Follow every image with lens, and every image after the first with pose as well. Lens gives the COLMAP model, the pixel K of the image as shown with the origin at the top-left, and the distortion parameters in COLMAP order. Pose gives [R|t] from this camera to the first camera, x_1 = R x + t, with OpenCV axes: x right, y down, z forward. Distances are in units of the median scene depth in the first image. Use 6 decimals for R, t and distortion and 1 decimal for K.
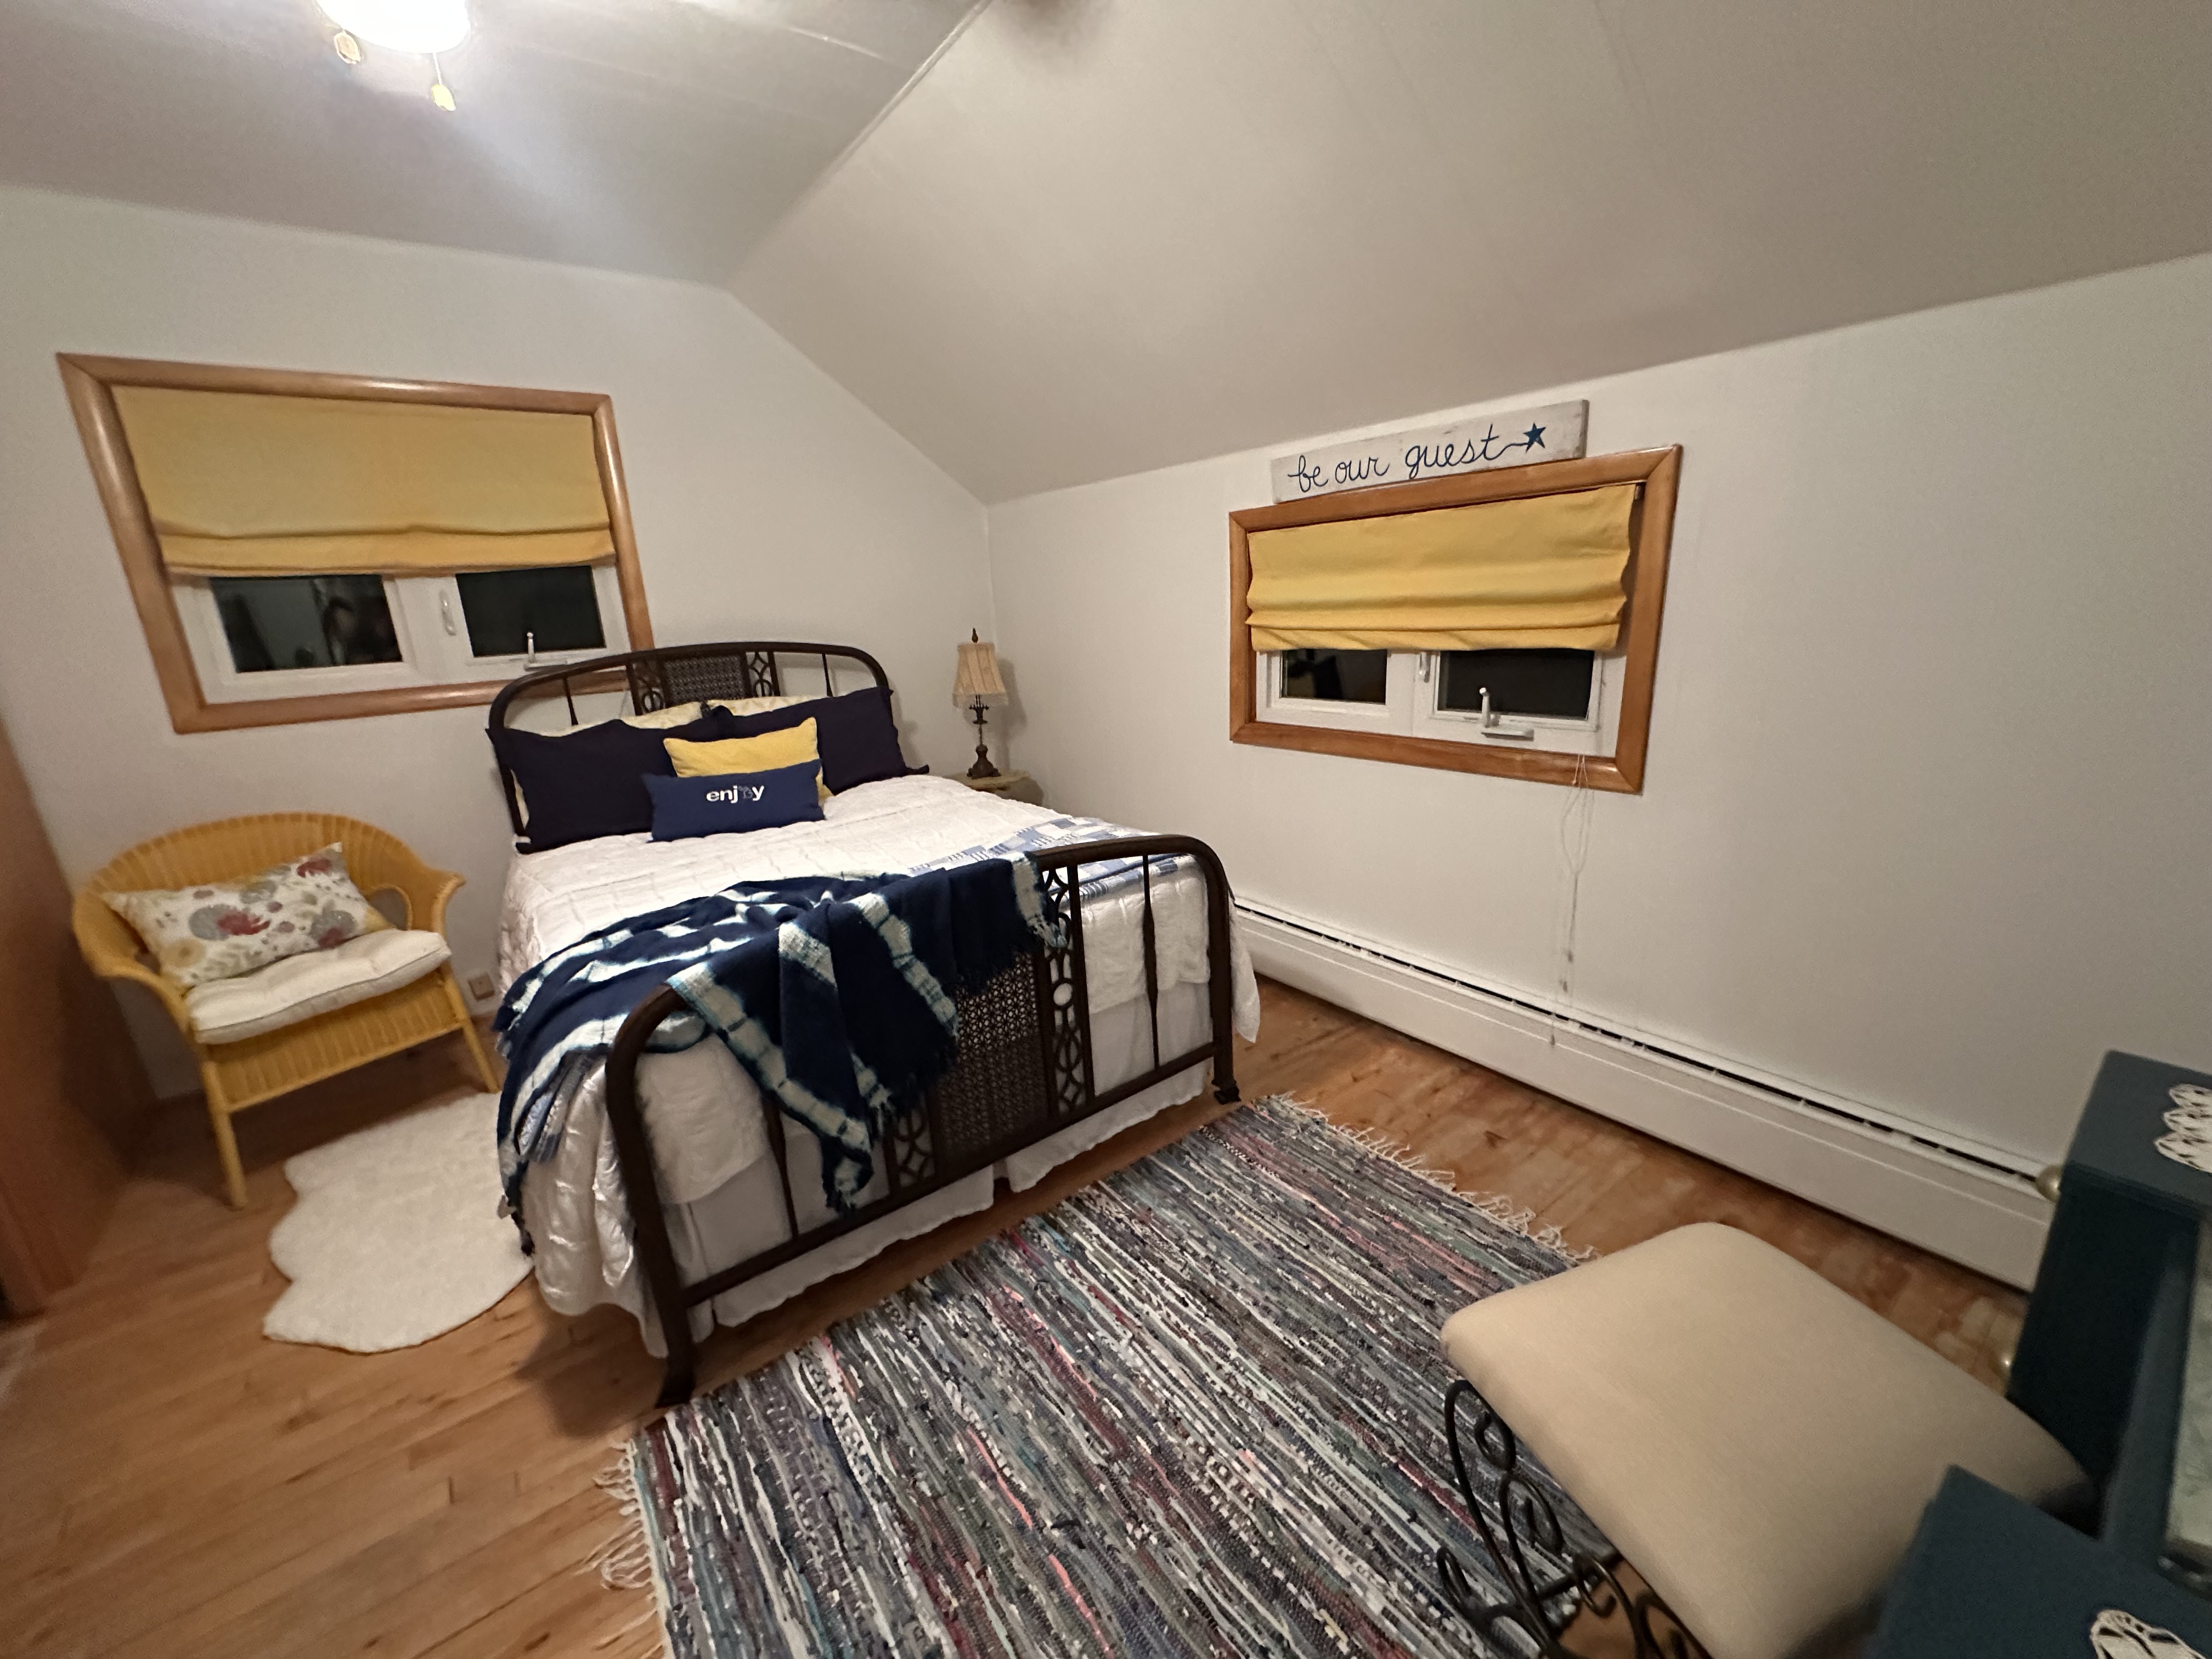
lens RADIAL K [[879.6, 0, 1112.7], [0, 879.6, 825.2], [0, 0, 1]] dist [-0.007142, 0.000121]
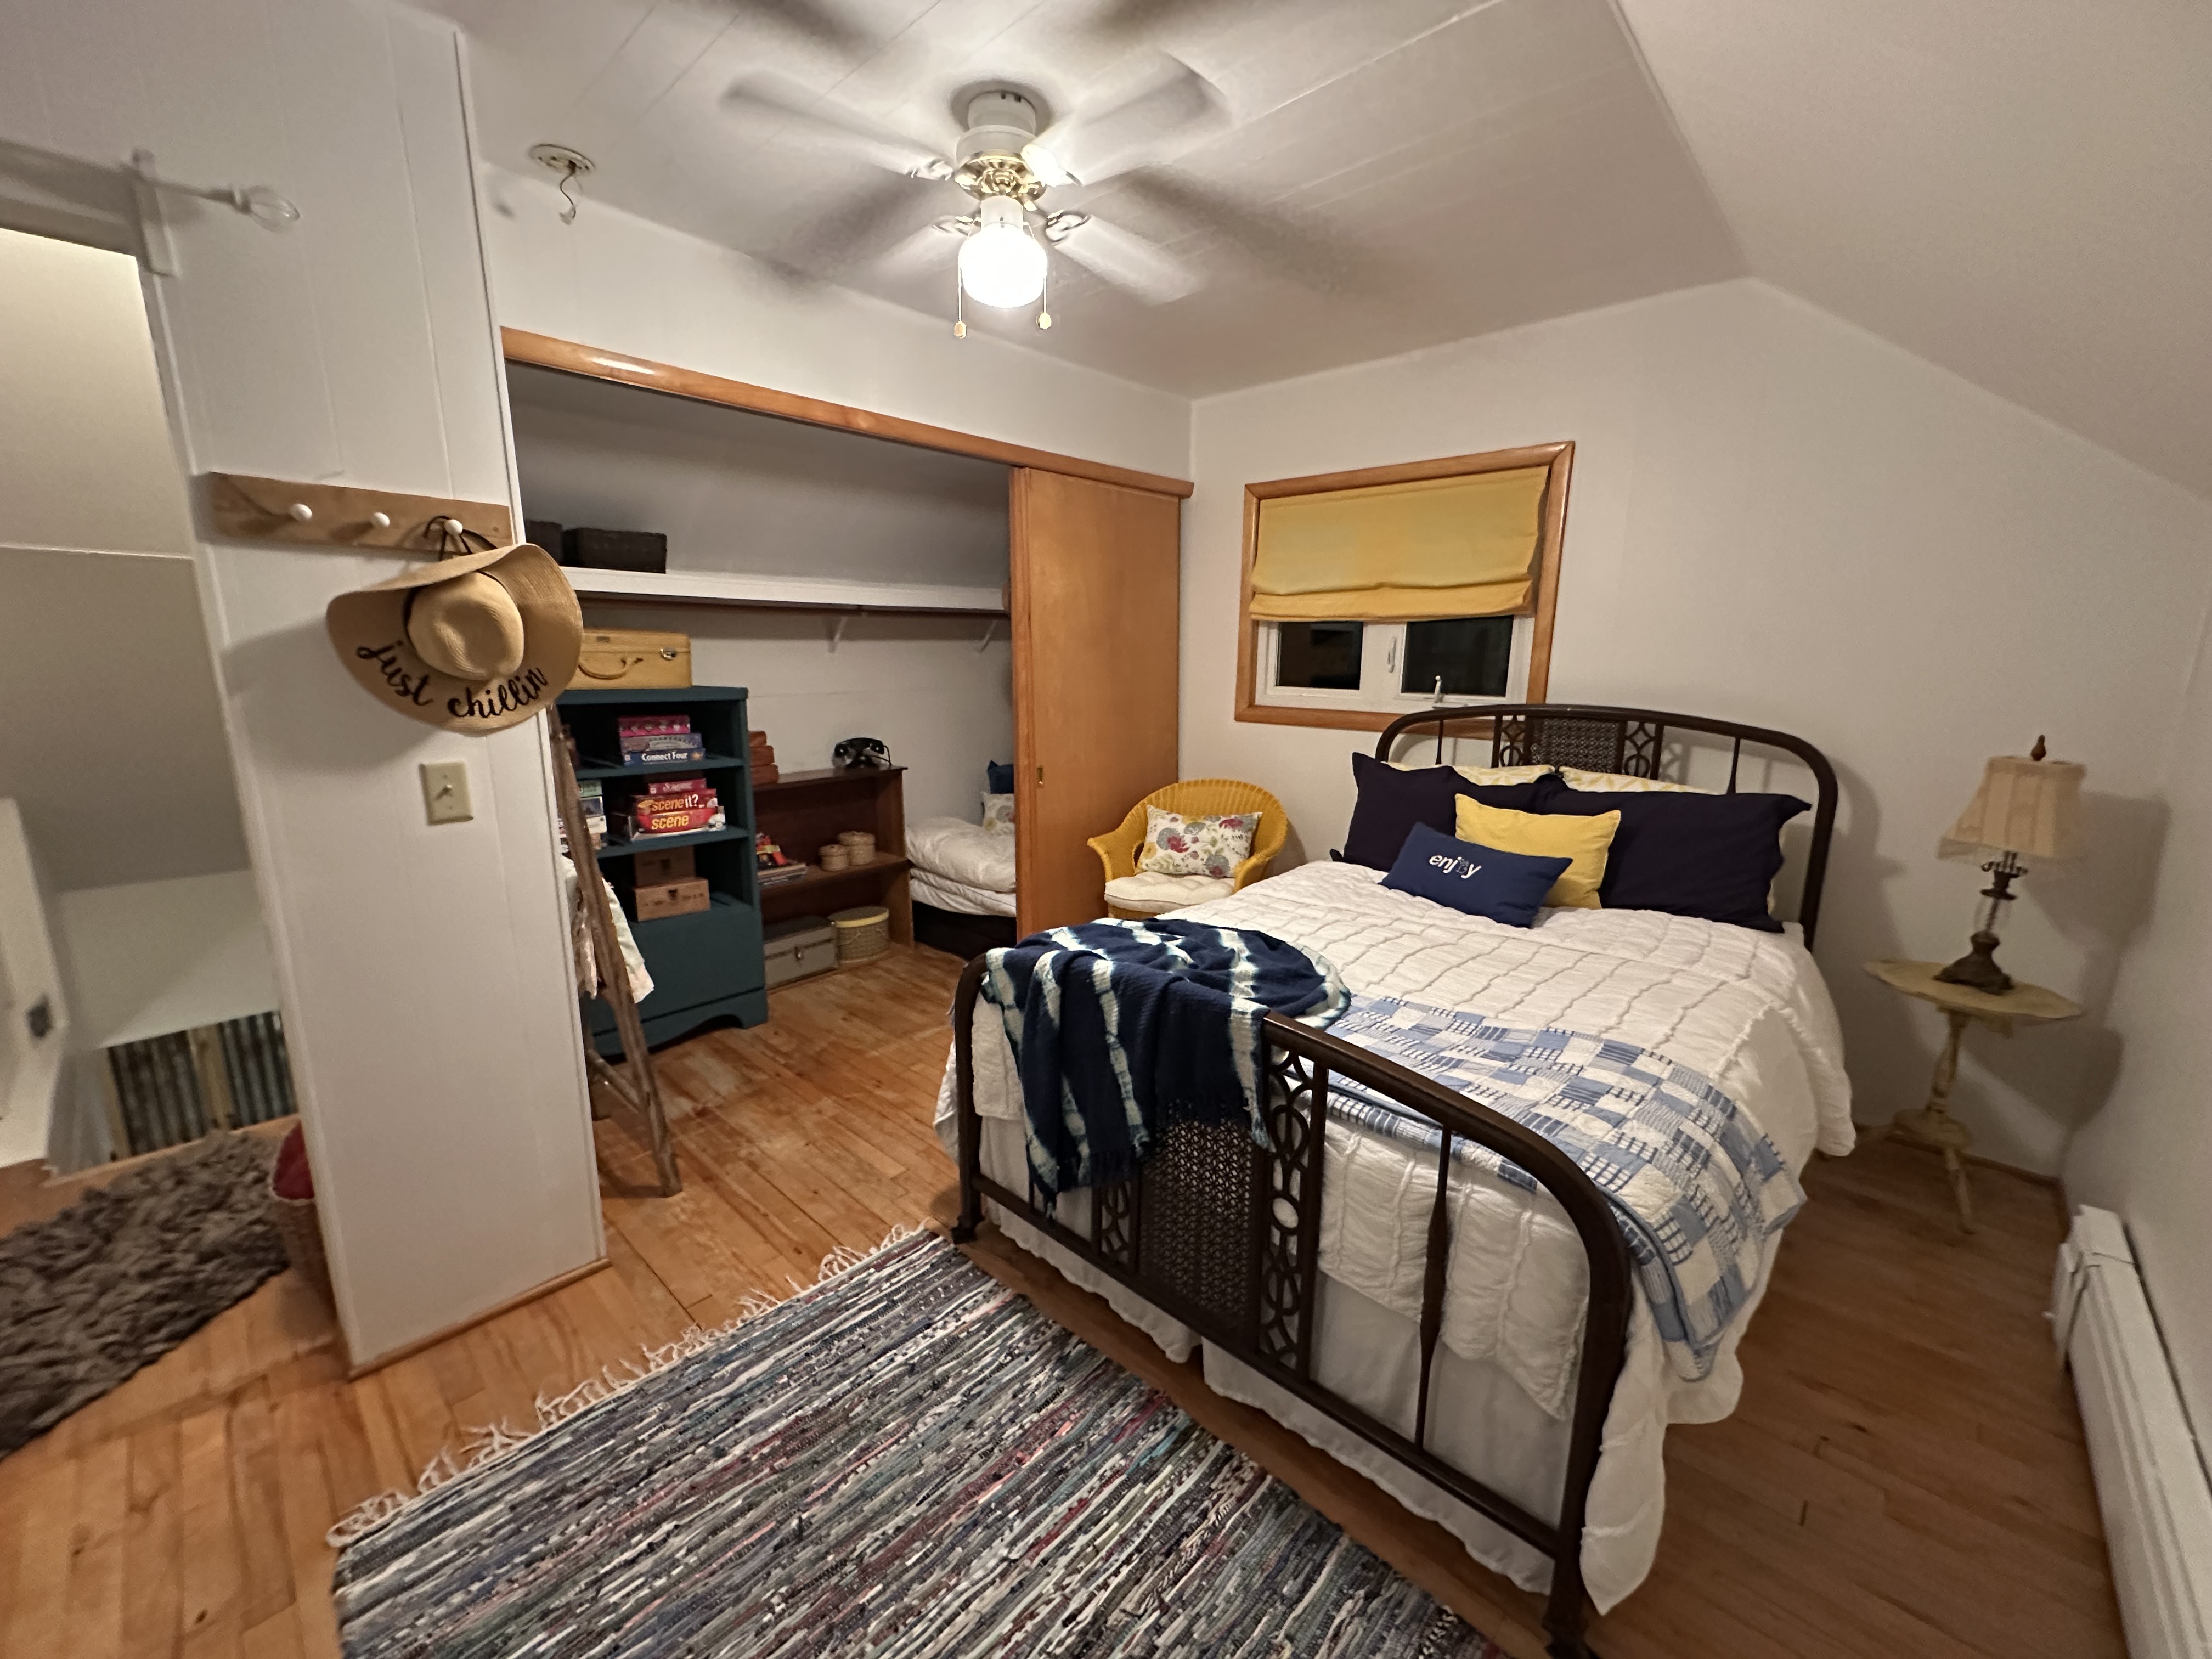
lens RADIAL K [[879.6, 0, 1112.7], [0, 879.6, 825.2], [0, 0, 1]] dist [-0.007142, 0.000121]
pose [[0.171722, 0.247313, -0.953597, 0.626258], [-0.268682, 0.943037, 0.196191, -0.259167], [0.947798, 0.222524, 0.228389, 0.695195]]
